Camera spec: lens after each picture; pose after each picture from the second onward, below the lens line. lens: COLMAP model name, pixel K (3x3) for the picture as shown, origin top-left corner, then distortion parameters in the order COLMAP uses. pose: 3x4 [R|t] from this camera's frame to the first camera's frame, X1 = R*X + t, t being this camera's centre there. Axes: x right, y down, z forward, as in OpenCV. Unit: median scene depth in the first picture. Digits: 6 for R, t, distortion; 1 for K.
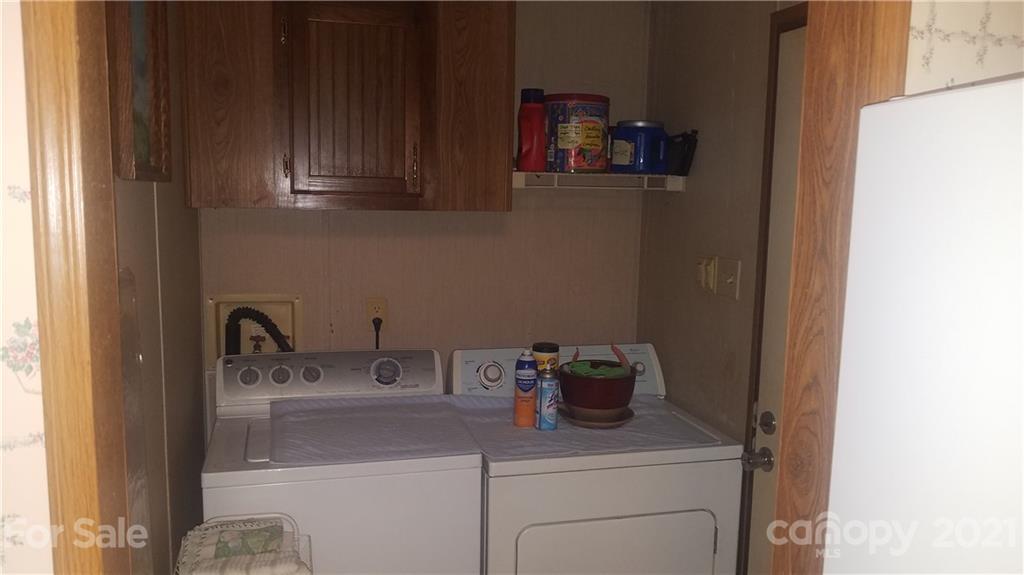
lens RADIAL K [[821.1, 0, 508.3], [0, 821.1, 293.7], [0, 0, 1]] dist [-0.000939, -0.018213]
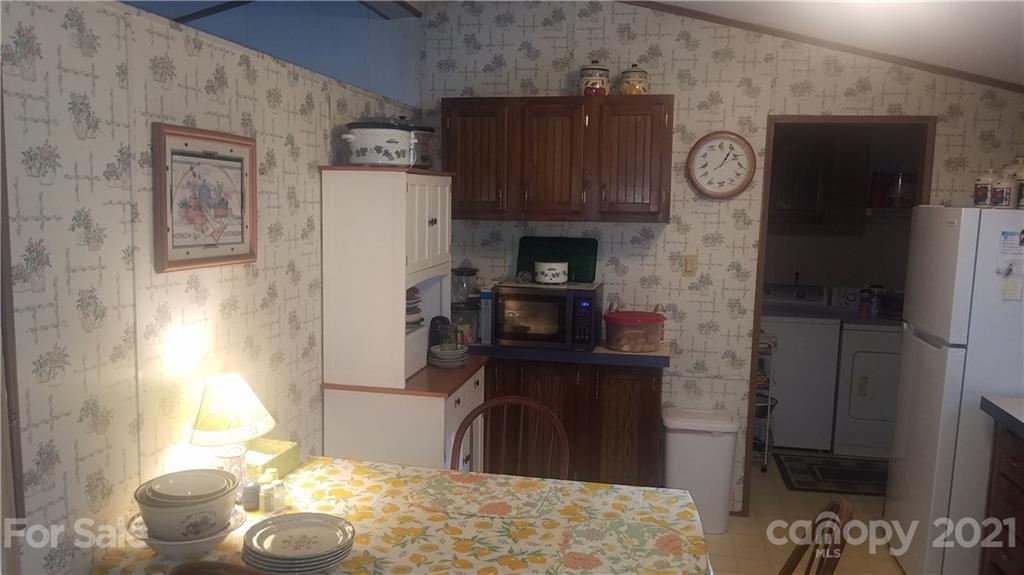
lens RADIAL K [[821.1, 0, 487.4], [0, 821.1, 303.6], [0, 0, 1]] dist [-0.000939, -0.018213]
pose [[0.882238, 0.061675, -0.466747, 0.153730], [-0.061684, 0.997979, 0.015275, 0.143215], [0.466746, 0.015315, 0.884259, -1.463794]]
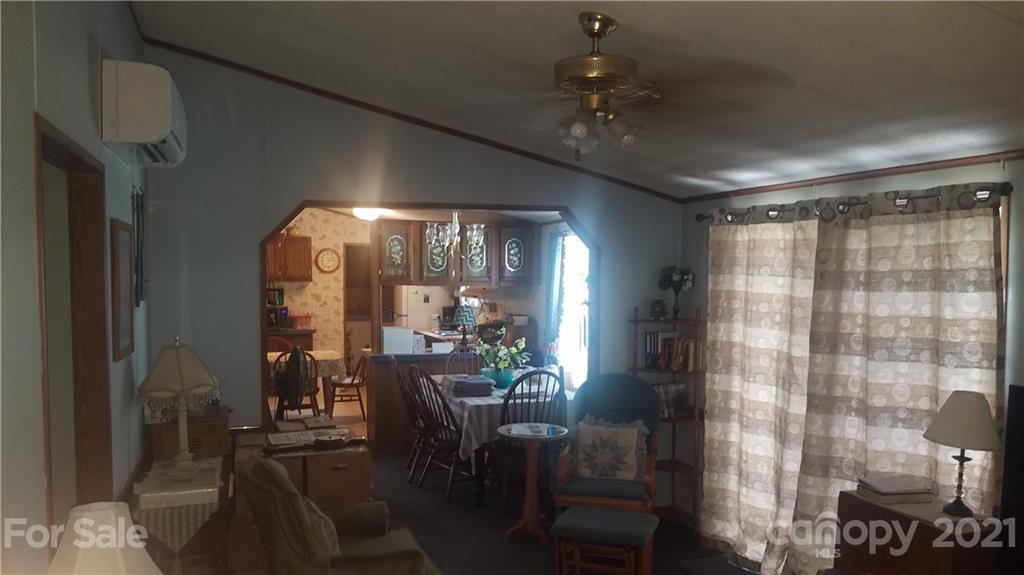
lens RADIAL K [[821.1, 0, 533.7], [0, 821.1, 323.9], [0, 0, 1]] dist [-0.000939, -0.018213]
pose [[0.997380, -0.017506, 0.070186, 0.584766], [0.021781, 0.997924, -0.060613, 0.507704], [-0.068980, 0.061983, 0.995691, -4.337540]]
